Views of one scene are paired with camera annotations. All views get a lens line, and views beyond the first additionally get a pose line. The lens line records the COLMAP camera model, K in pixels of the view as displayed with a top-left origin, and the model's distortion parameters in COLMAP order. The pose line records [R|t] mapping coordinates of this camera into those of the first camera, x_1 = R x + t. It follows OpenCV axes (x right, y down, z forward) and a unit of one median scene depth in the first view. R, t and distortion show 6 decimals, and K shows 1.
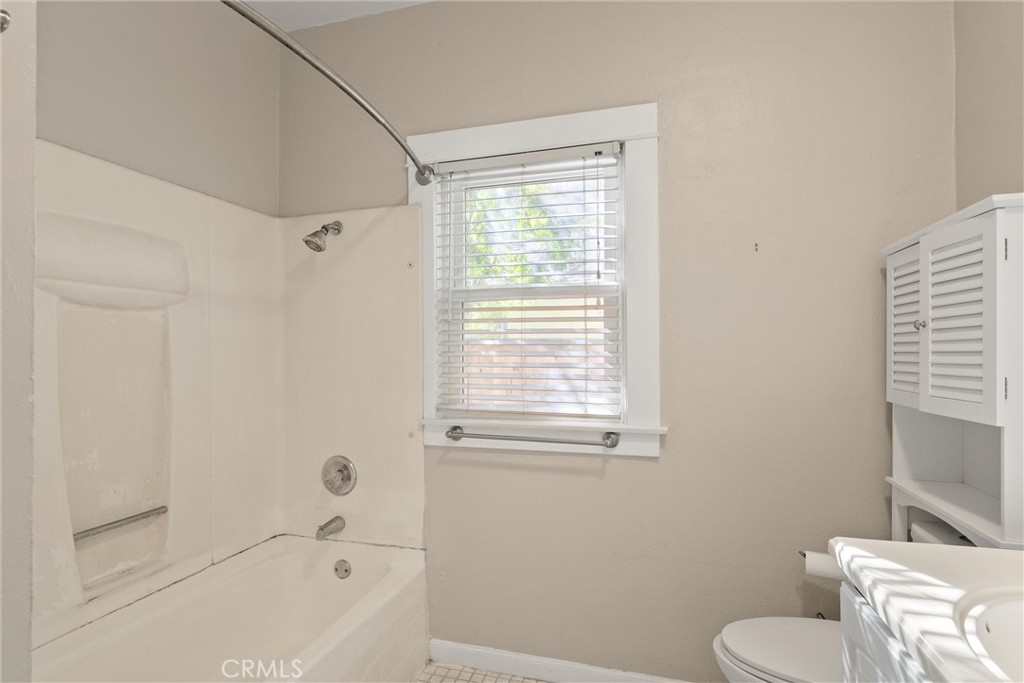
lens RADIAL K [[529.2, 0, 512.2], [0, 529.2, 356.3], [0, 0, 1]] dist [-0.004191, 0.000425]
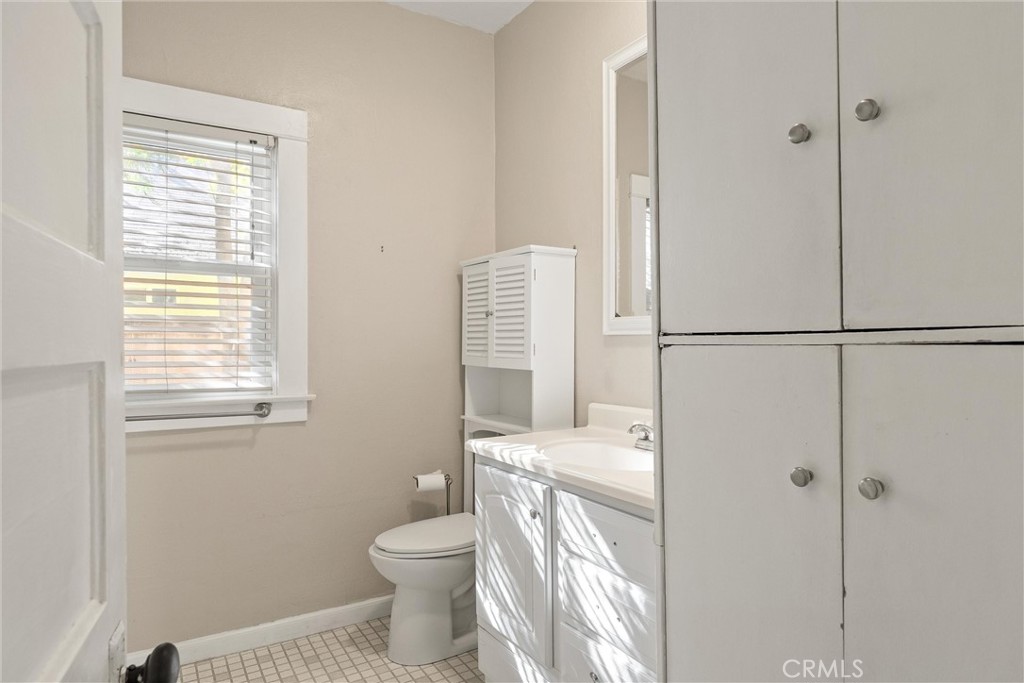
lens RADIAL K [[604.0, 0, 511.8], [0, 604.0, 353.4], [0, 0, 1]] dist [0.000394, 0.000323]
pose [[0.665470, -0.011259, 0.746340, -0.400471], [0.000610, 0.999894, 0.014541, 0.024836], [-0.746425, -0.009222, 0.665406, -0.202787]]
